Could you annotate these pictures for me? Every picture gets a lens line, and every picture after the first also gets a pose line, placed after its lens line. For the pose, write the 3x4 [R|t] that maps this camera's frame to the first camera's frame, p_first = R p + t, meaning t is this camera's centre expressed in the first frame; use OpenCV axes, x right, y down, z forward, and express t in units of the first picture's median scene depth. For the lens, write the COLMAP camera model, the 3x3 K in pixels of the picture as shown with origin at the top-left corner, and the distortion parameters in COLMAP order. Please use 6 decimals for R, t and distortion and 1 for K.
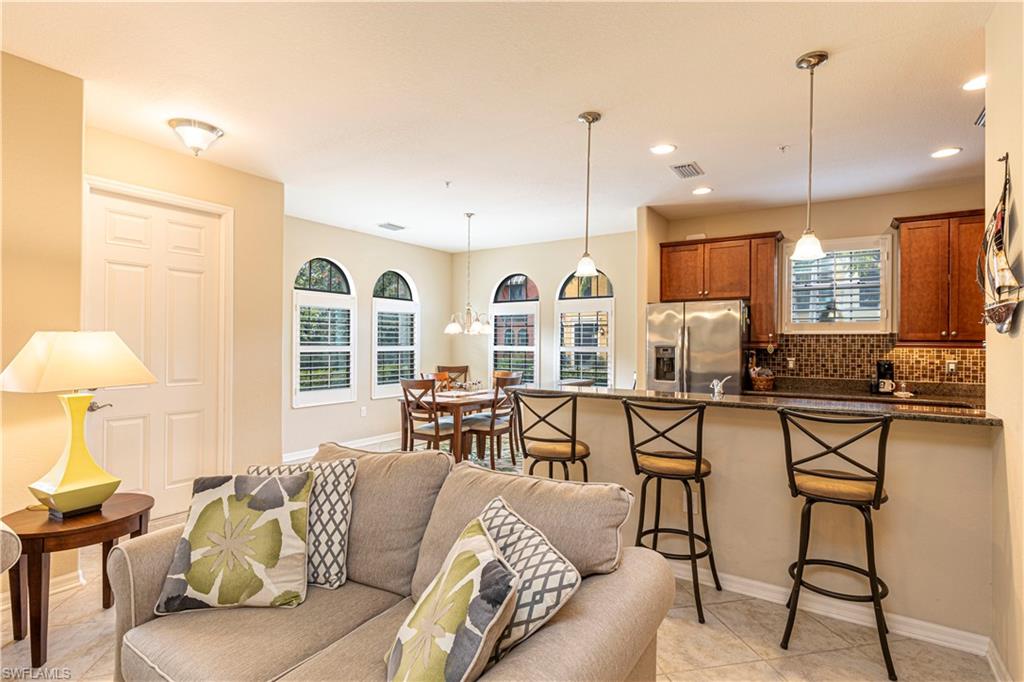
lens RADIAL K [[504.4, 0, 517.3], [0, 504.4, 339.4], [0, 0, 1]] dist [-0.003201, -0.000425]
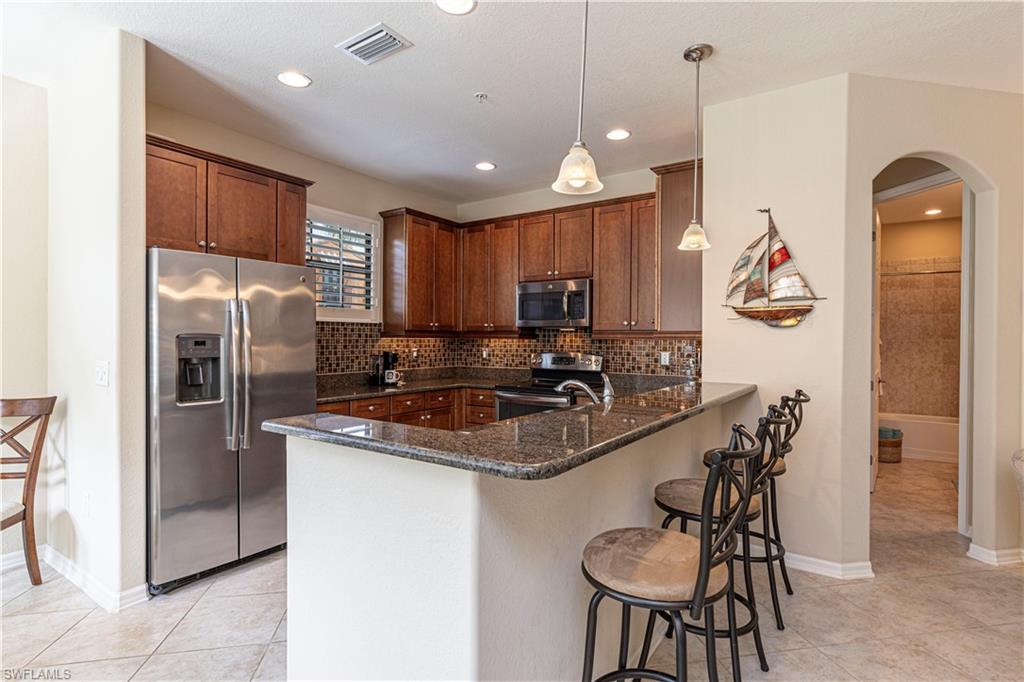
lens RADIAL K [[504.4, 0, 517.1], [0, 504.4, 340.6], [0, 0, 1]] dist [-0.003201, -0.000425]
pose [[0.023590, -0.008020, 0.999690, -0.206659], [-0.013346, 0.999876, 0.008336, 0.009541], [-0.999633, -0.013538, 0.023480, 0.629788]]
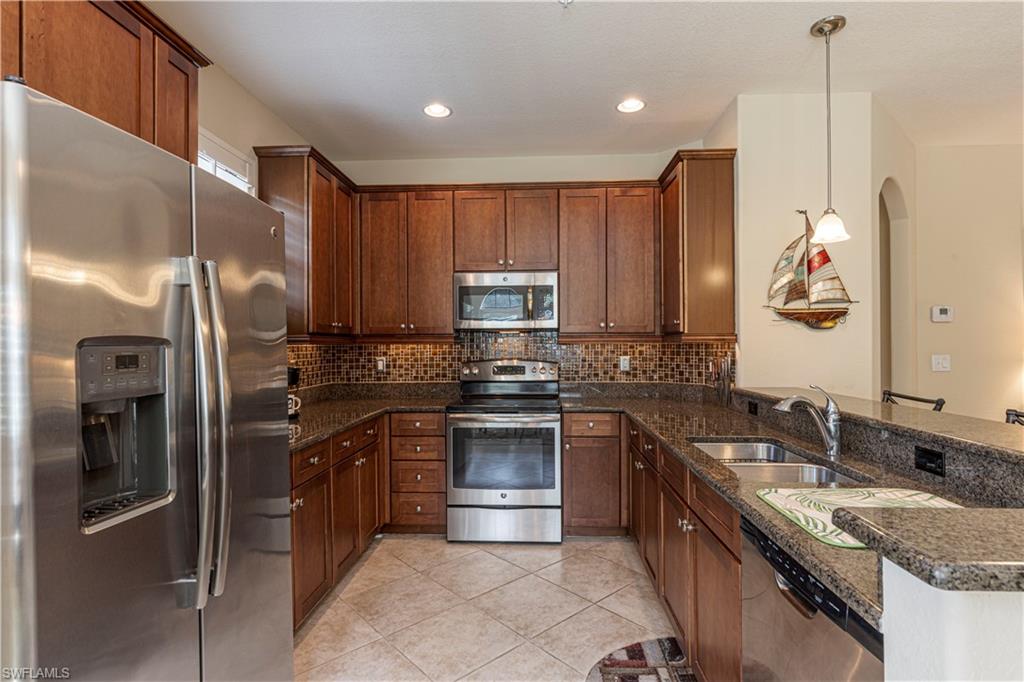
lens RADIAL K [[504.4, 0, 519.5], [0, 504.4, 341.2], [0, 0, 1]] dist [-0.003201, -0.000425]
pose [[-0.507994, 0.002269, 0.861357, 0.039060], [-0.003530, 0.999983, -0.004716, 0.012838], [-0.861353, -0.005437, -0.507978, 0.920776]]
